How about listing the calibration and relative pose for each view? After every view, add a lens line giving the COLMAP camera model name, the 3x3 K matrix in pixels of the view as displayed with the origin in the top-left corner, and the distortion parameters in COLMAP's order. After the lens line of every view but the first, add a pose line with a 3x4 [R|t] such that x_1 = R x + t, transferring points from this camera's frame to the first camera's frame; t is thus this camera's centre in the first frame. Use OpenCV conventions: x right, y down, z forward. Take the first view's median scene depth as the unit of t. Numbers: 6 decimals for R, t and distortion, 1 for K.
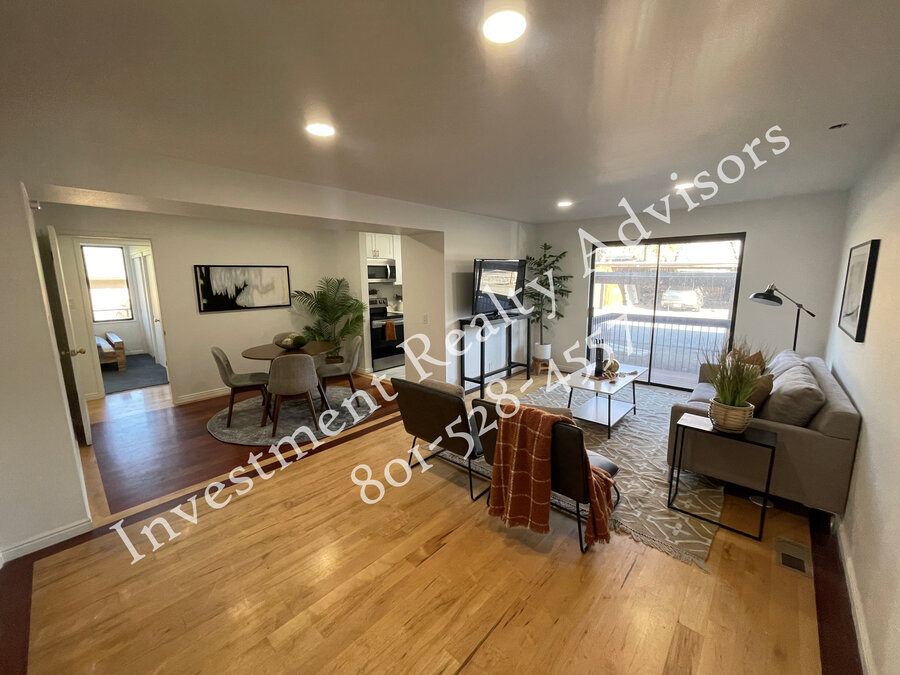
lens RADIAL K [[362.6, 0, 448.3], [0, 362.6, 336.5], [0, 0, 1]] dist [0.001019, 0.000388]
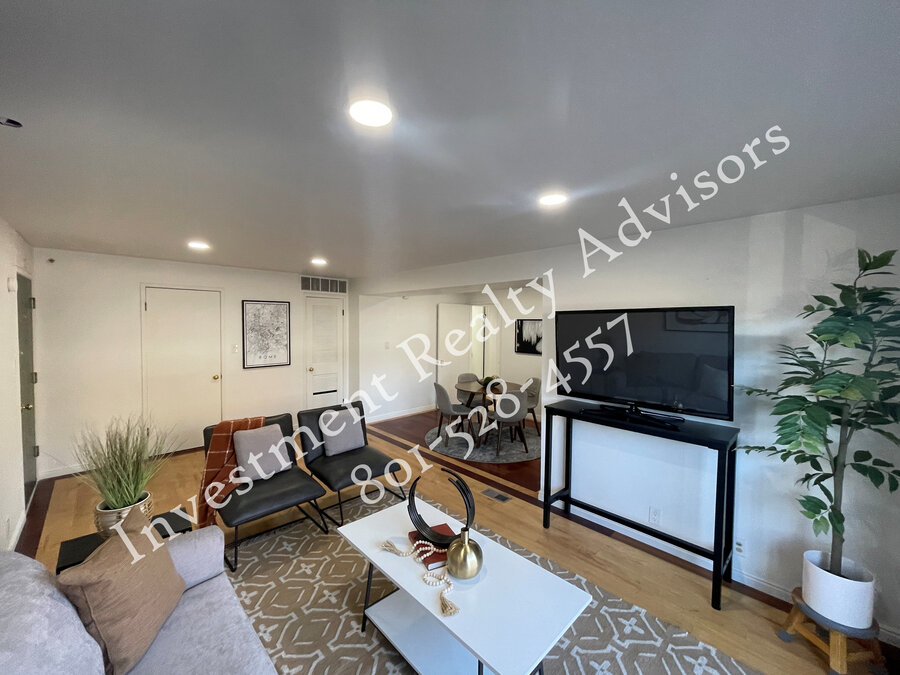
lens RADIAL K [[362.6, 0, 448.3], [0, 362.6, 336.5], [0, 0, 1]] dist [0.001019, 0.000388]
pose [[-0.060771, 0.047580, -0.997017, 0.659105], [-0.175862, 0.982727, 0.057618, -0.148181], [0.982537, 0.178839, -0.051353, 0.736273]]
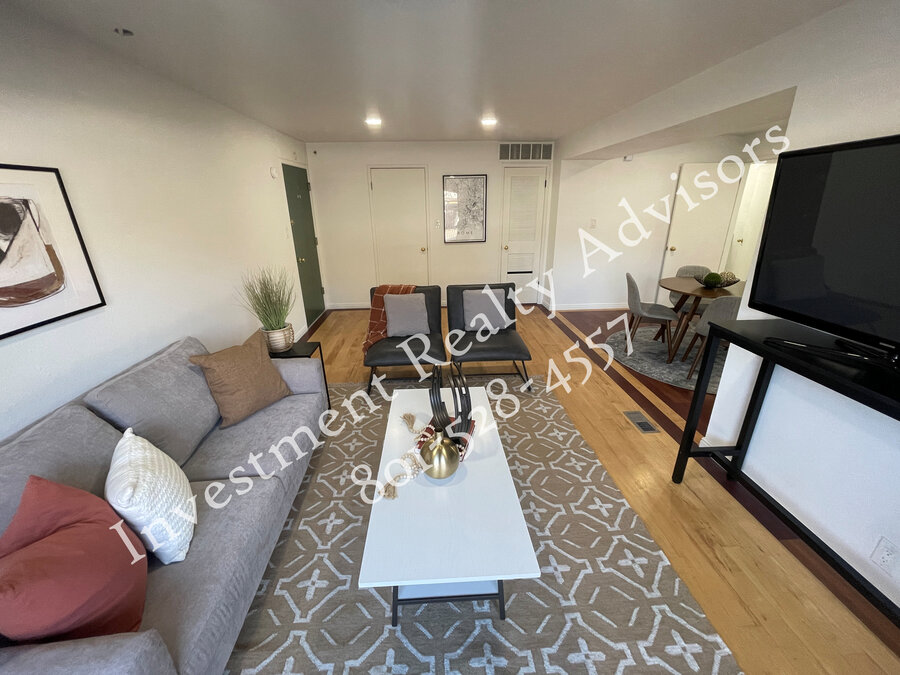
lens RADIAL K [[362.6, 0, 448.3], [0, 362.6, 336.5], [0, 0, 1]] dist [0.001019, 0.000388]
pose [[-0.703708, 0.266550, -0.658594, 0.505062], [-0.095307, 0.883166, 0.459276, -0.160696], [0.704068, 0.385964, -0.596087, 0.915157]]
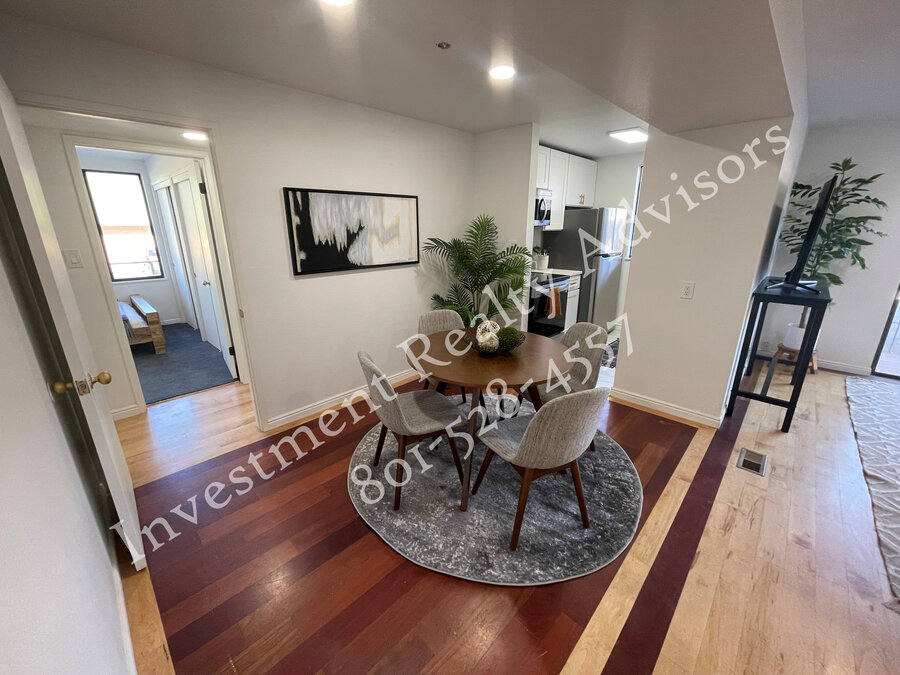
lens RADIAL K [[362.6, 0, 448.3], [0, 362.6, 336.5], [0, 0, 1]] dist [0.001019, 0.000388]
pose [[0.999508, 0.013014, -0.028546, -0.390910], [-0.009172, 0.991362, 0.130834, -0.044073], [0.030002, -0.130508, 0.990993, 0.393714]]
